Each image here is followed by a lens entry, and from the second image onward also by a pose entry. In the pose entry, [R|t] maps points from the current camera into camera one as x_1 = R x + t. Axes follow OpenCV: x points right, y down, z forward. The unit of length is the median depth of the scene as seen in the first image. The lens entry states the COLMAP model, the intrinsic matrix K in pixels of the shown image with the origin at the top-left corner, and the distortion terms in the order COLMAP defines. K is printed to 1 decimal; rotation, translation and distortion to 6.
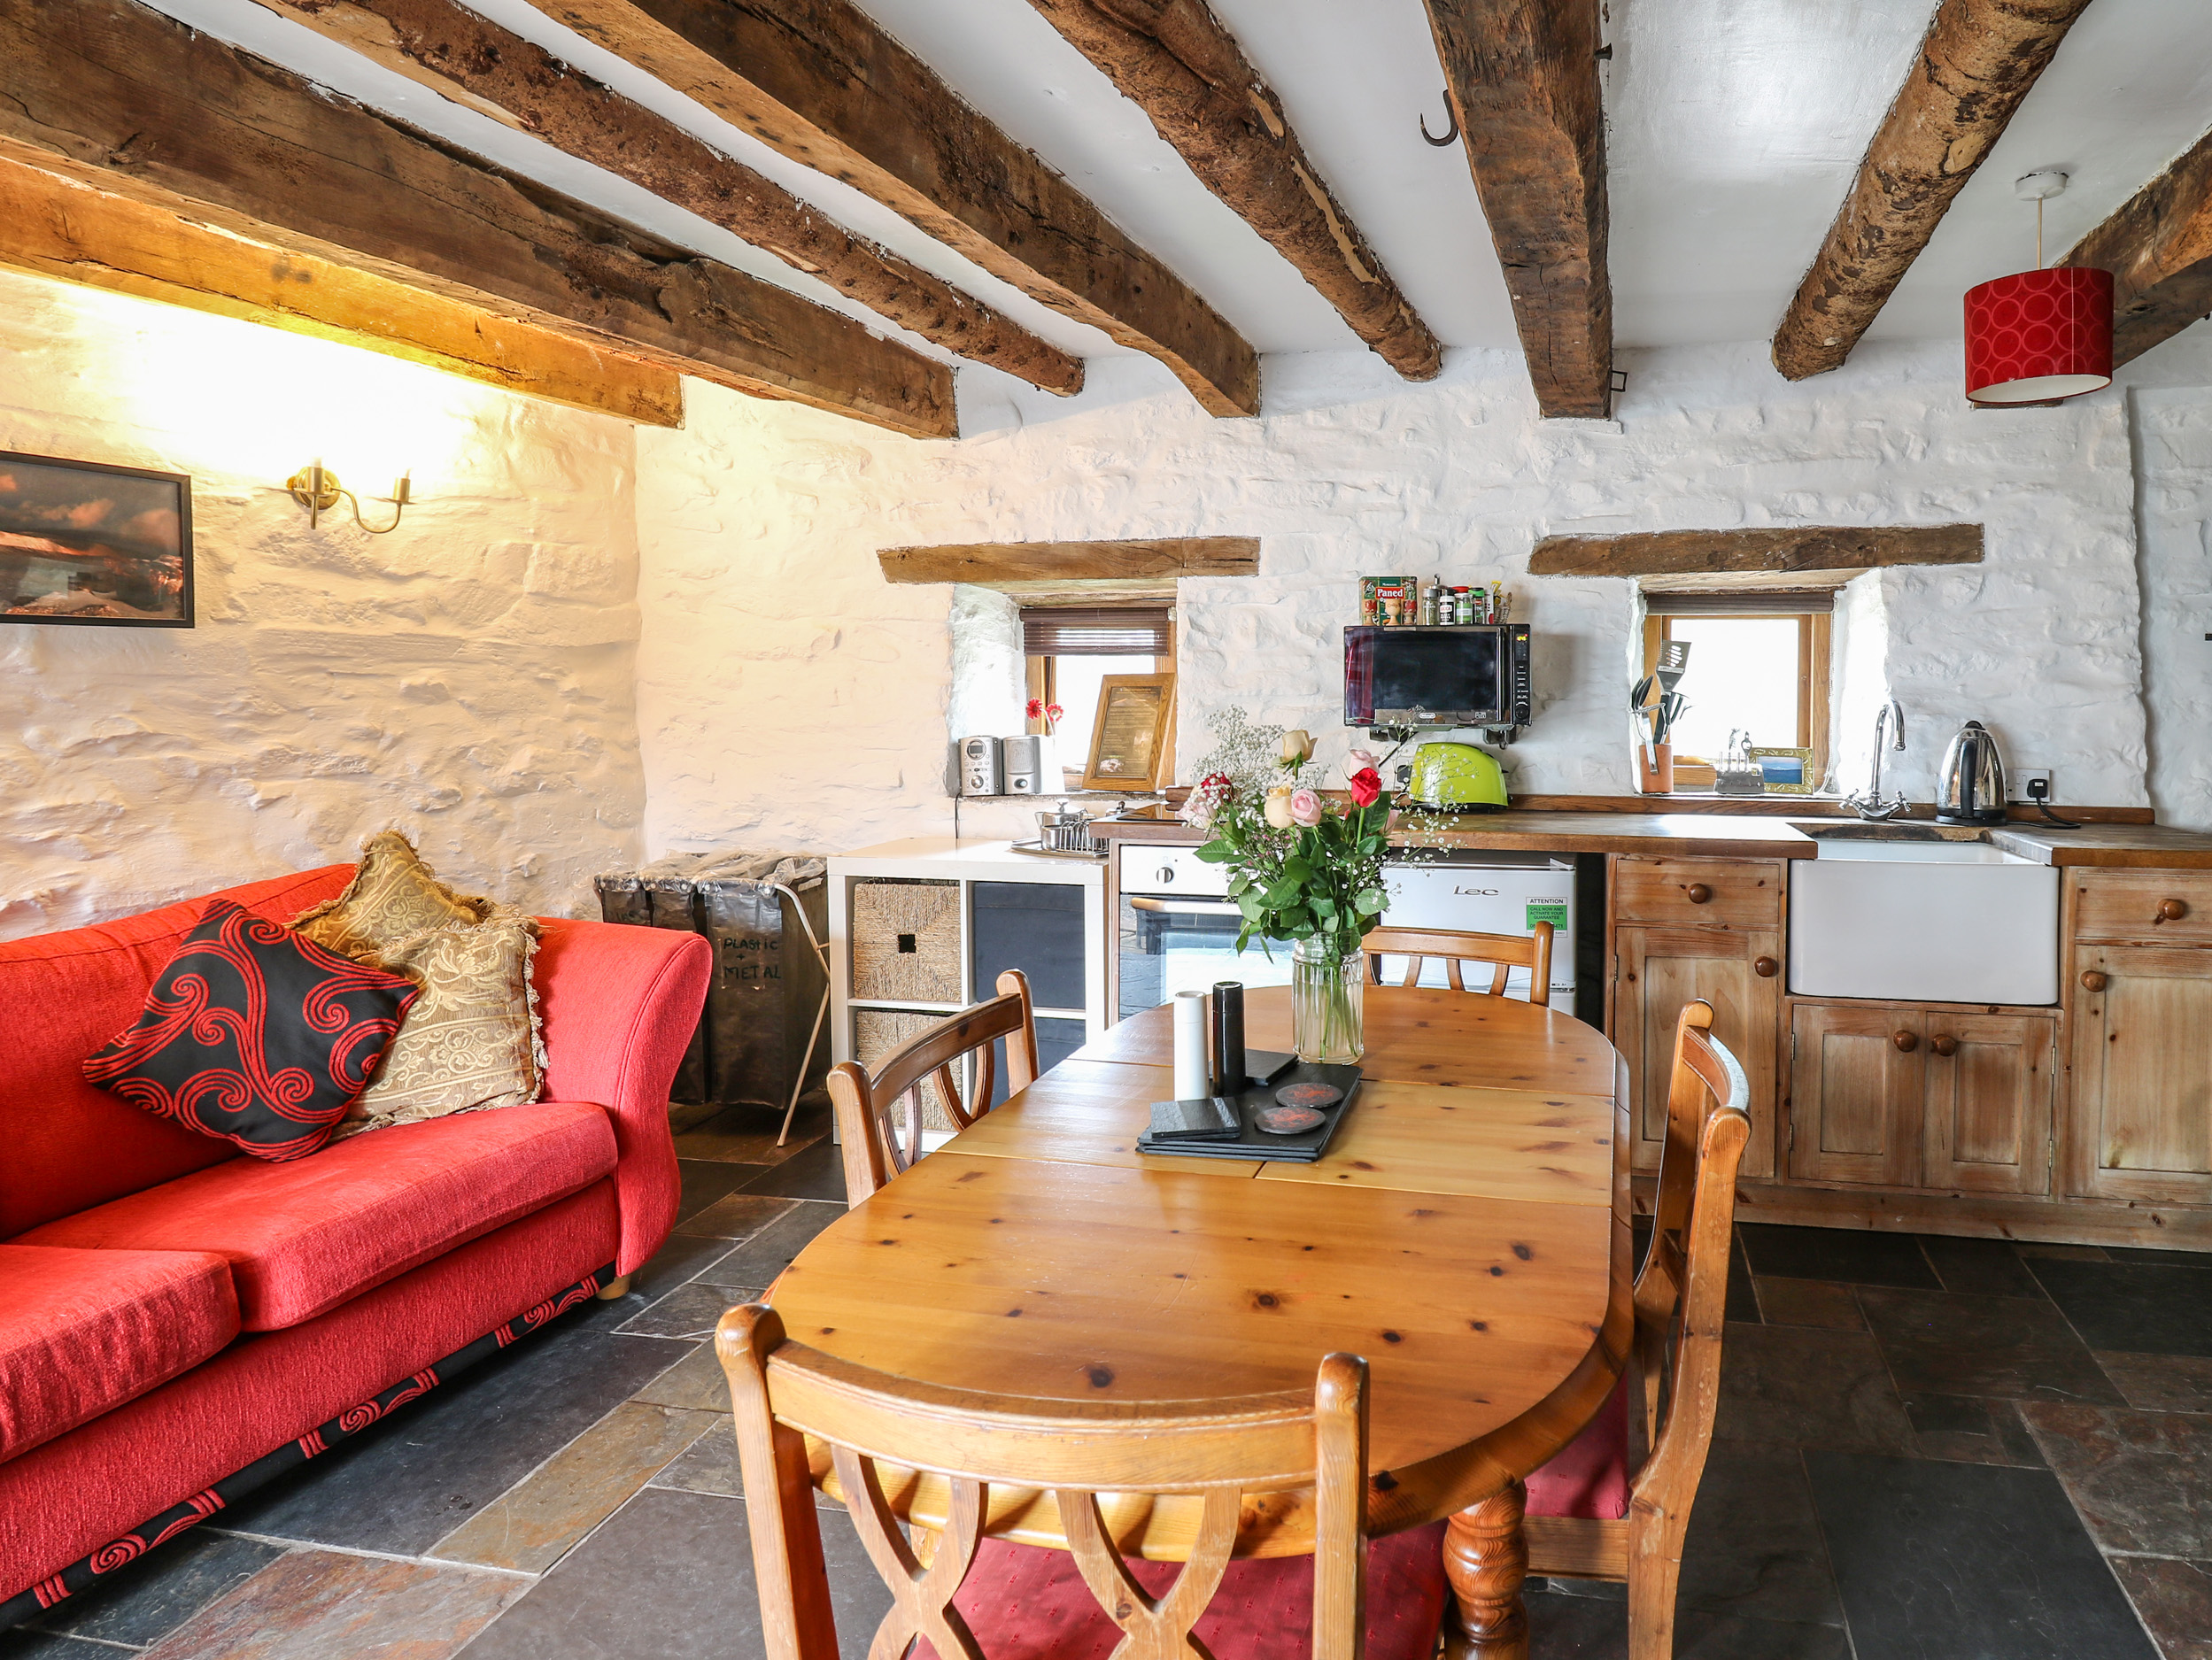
lens RADIAL K [[1246.1, 0, 1328.4], [0, 1246.1, 751.4], [0, 0, 1]] dist [-0.005906, -0.007683]
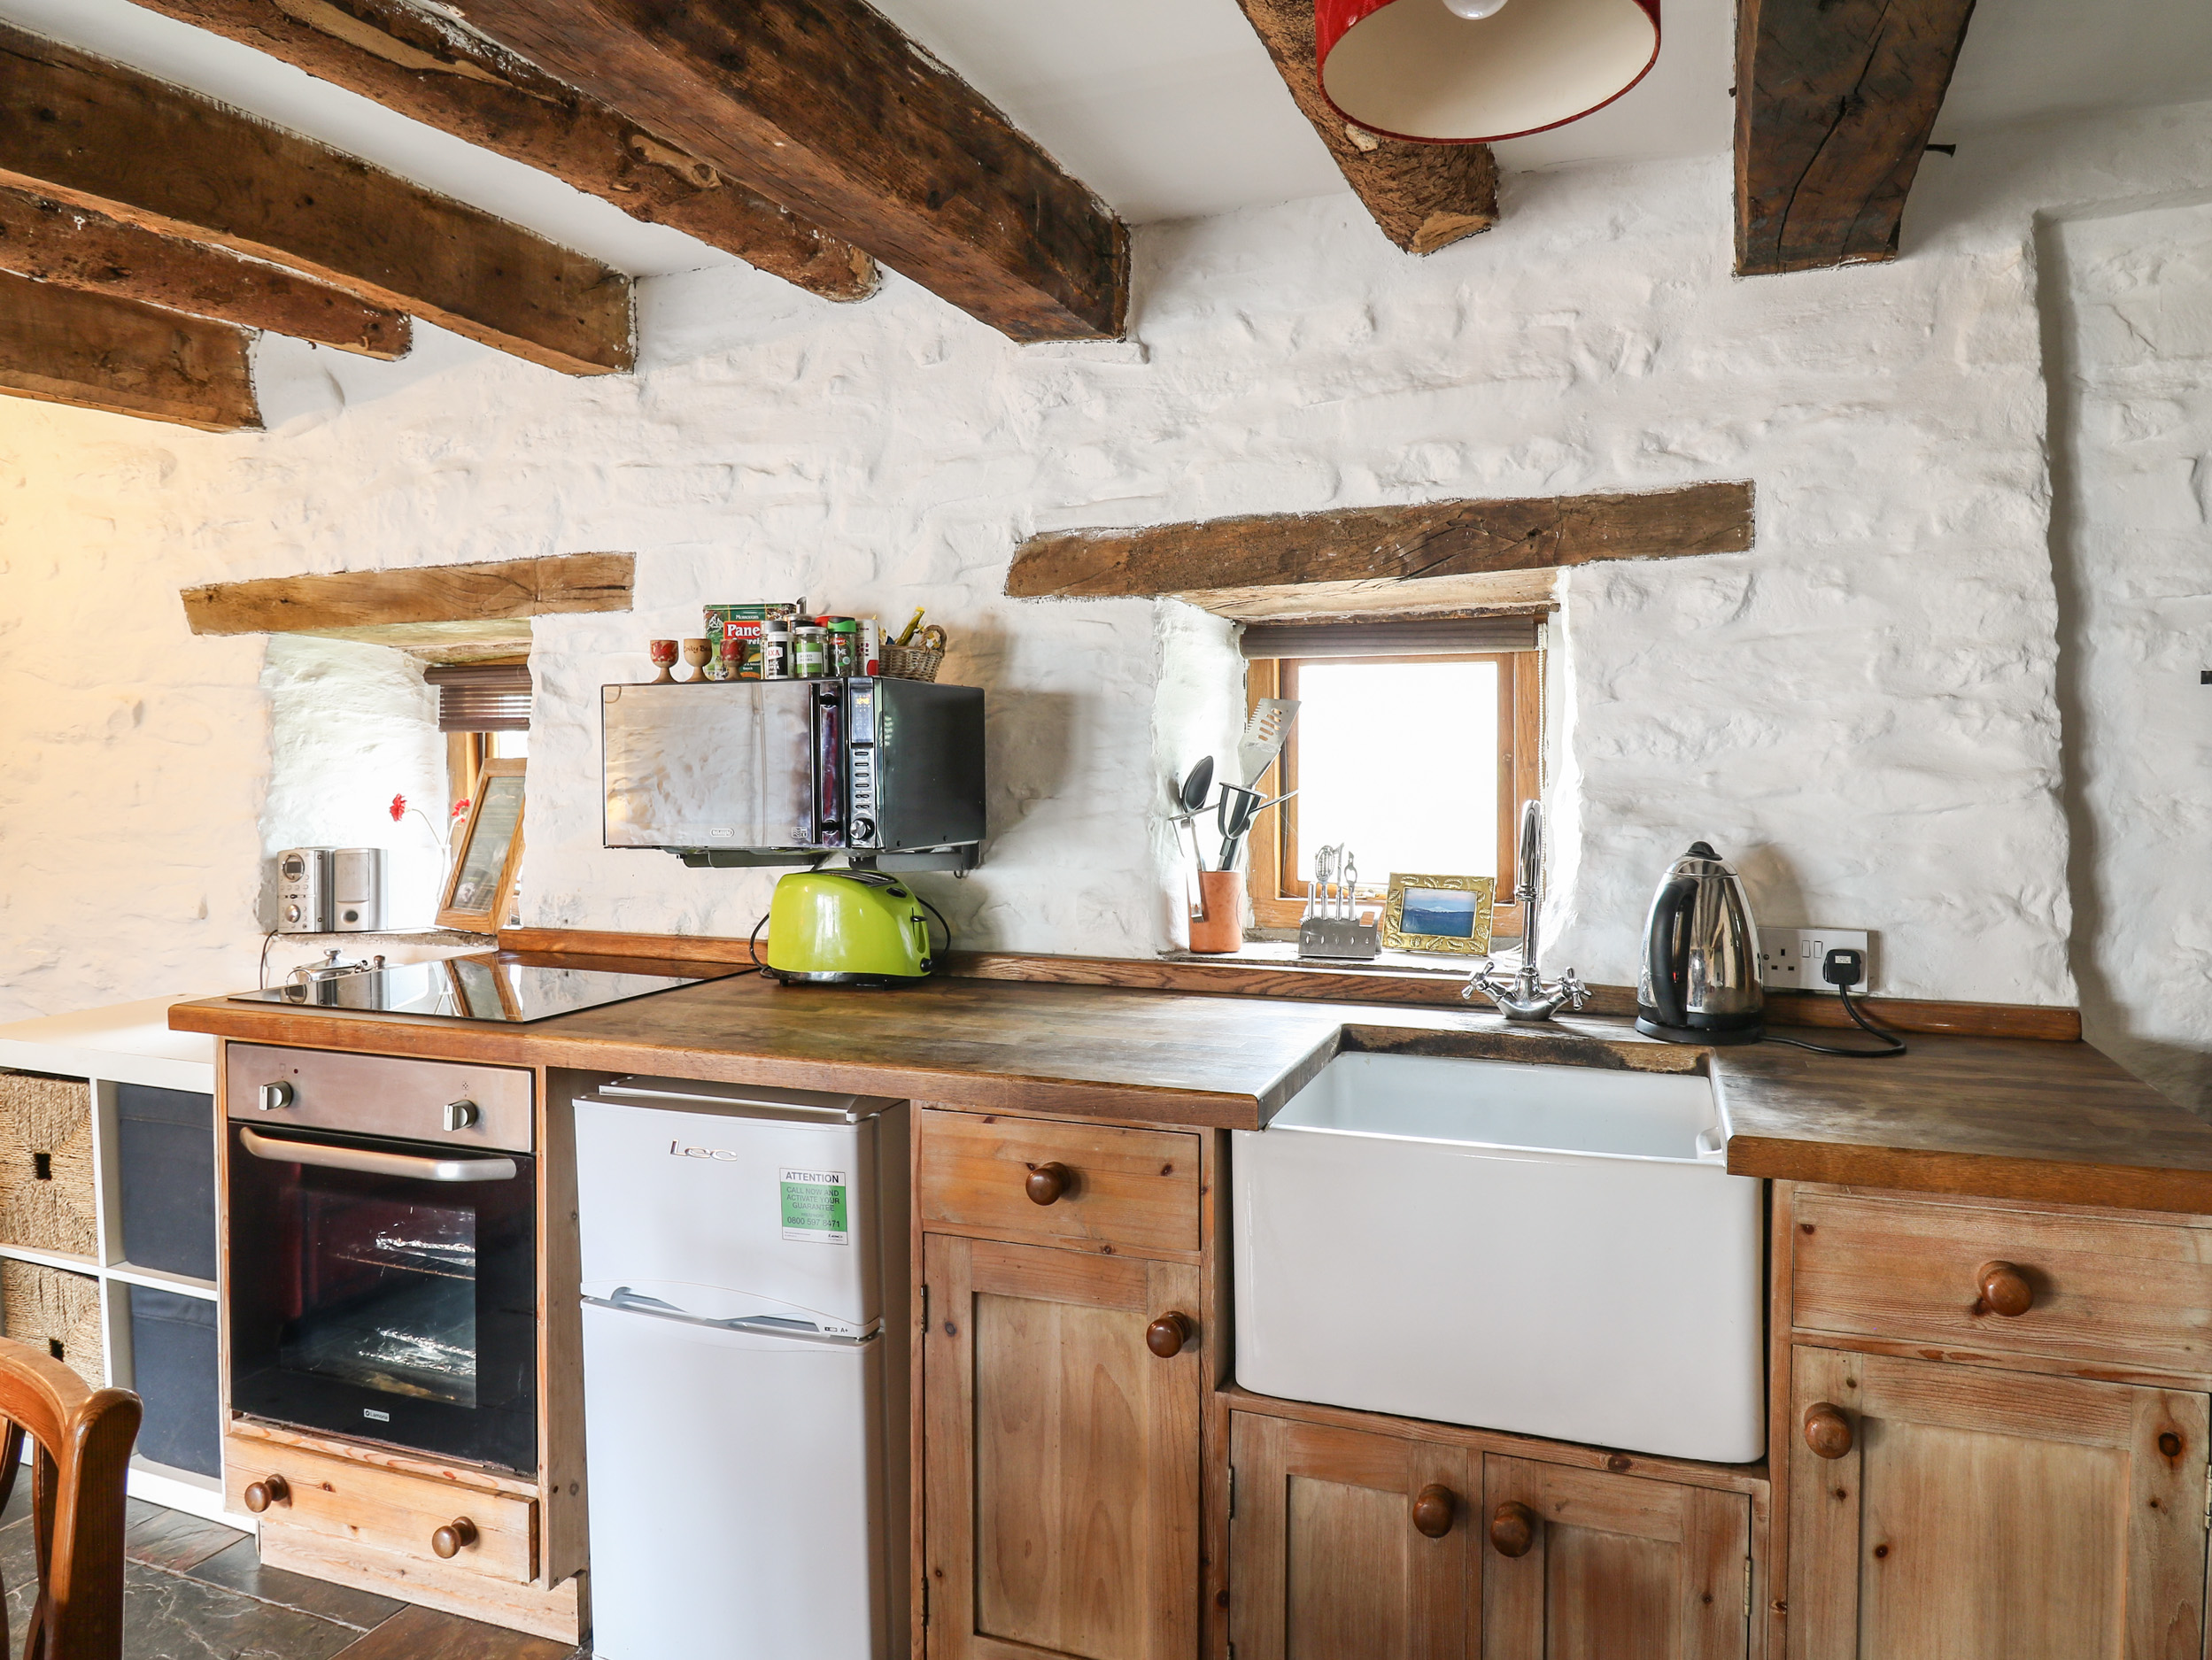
lens RADIAL K [[1332.2, 0, 1143.9], [0, 1332.2, 799.6], [0, 0, 1]] dist [0.001616, -0.006180]
pose [[0.987248, -0.002612, -0.159170, 0.349266], [0.000567, 0.999917, -0.012889, -0.033377], [0.159190, 0.012634, 0.987167, 0.368682]]
